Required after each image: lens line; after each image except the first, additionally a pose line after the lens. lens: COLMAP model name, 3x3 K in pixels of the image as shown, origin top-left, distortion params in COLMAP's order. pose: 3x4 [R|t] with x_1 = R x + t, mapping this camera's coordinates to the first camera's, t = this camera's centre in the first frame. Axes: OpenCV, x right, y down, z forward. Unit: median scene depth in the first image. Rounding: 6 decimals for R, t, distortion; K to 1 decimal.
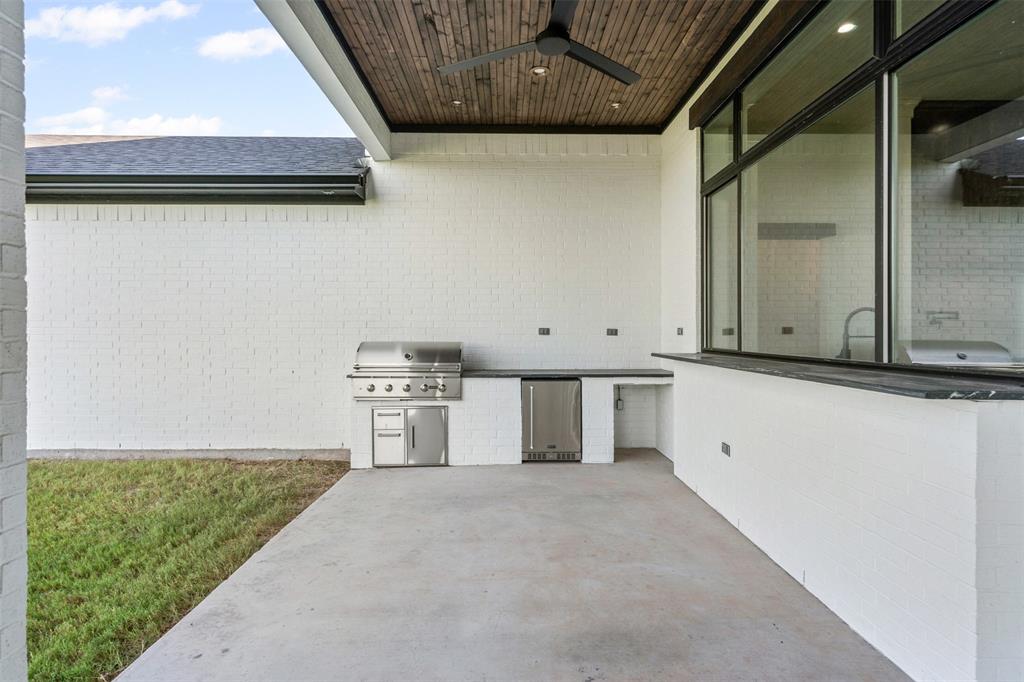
lens RADIAL K [[507.2, 0, 506.8], [0, 507.2, 338.2], [0, 0, 1]] dist [-0.000687, 0.001598]
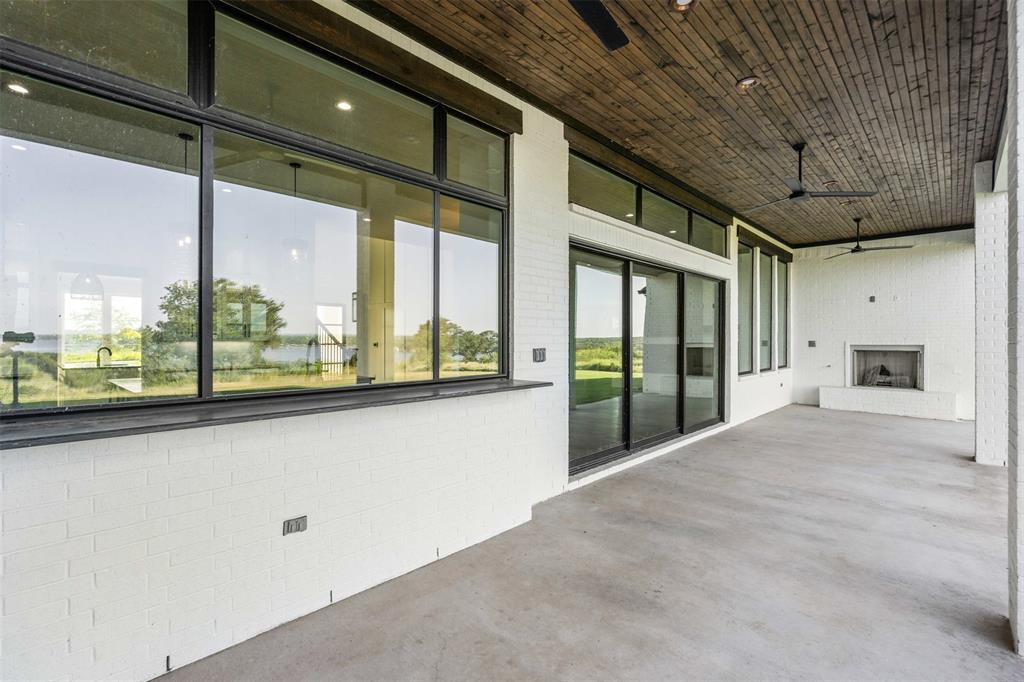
lens RADIAL K [[474.4, 0, 505.7], [0, 474.4, 340.2], [0, 0, 1]] dist [-0.002084, 0.000323]
pose [[-0.723080, -0.000039, 0.690764, -0.371767], [0.012549, 0.999834, 0.013192, -0.082025], [-0.690650, 0.018208, -0.722960, 1.755985]]
